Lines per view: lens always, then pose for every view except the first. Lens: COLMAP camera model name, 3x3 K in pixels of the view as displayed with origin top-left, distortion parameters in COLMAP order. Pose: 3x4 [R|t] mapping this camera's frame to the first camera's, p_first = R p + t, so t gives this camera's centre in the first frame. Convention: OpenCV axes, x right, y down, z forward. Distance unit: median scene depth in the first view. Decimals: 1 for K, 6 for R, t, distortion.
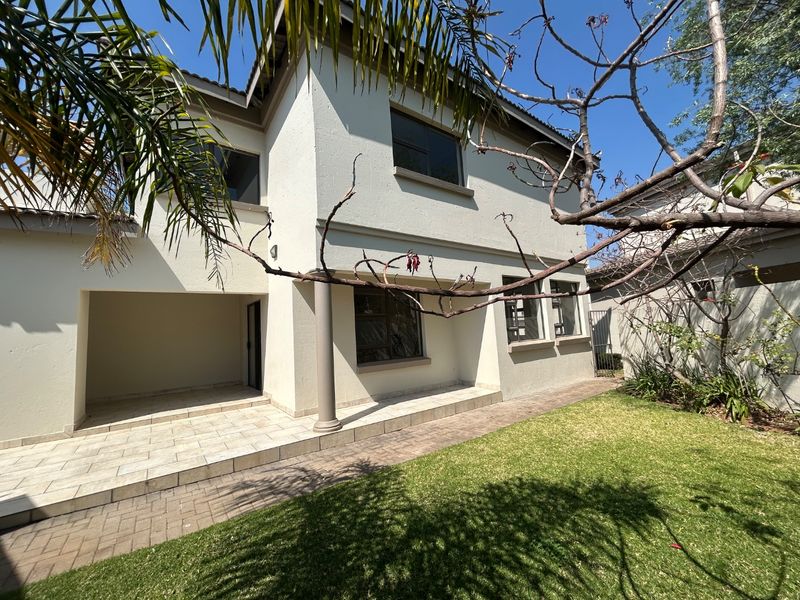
lens RADIAL K [[326.7, 0, 400.5], [0, 326.7, 300.0], [0, 0, 1]] dist [0.000192, -0.000499]
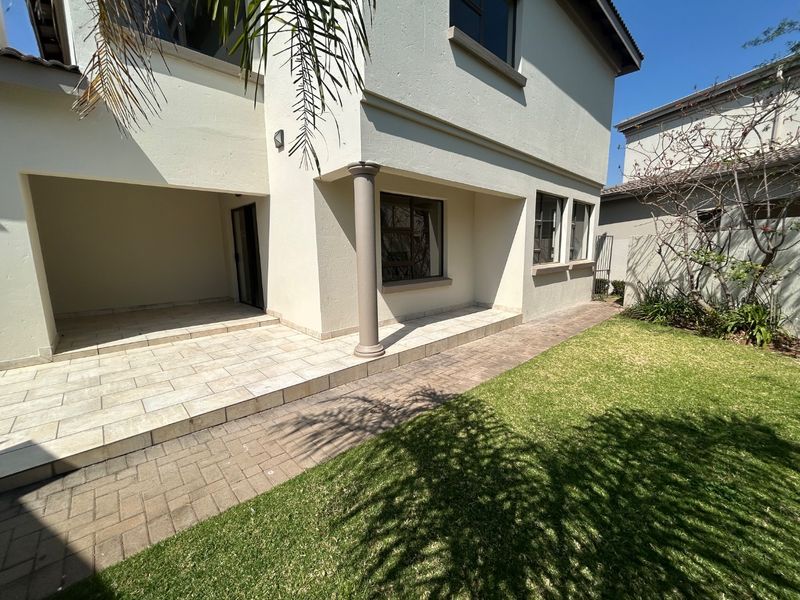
lens RADIAL K [[326.7, 0, 399.9], [0, 326.7, 299.7], [0, 0, 1]] dist [0.000192, -0.000499]
pose [[0.992455, 0.021853, 0.120644, -0.273486], [-0.050841, 0.968753, 0.242759, 0.029921], [-0.111570, -0.247061, 0.962555, 0.172895]]
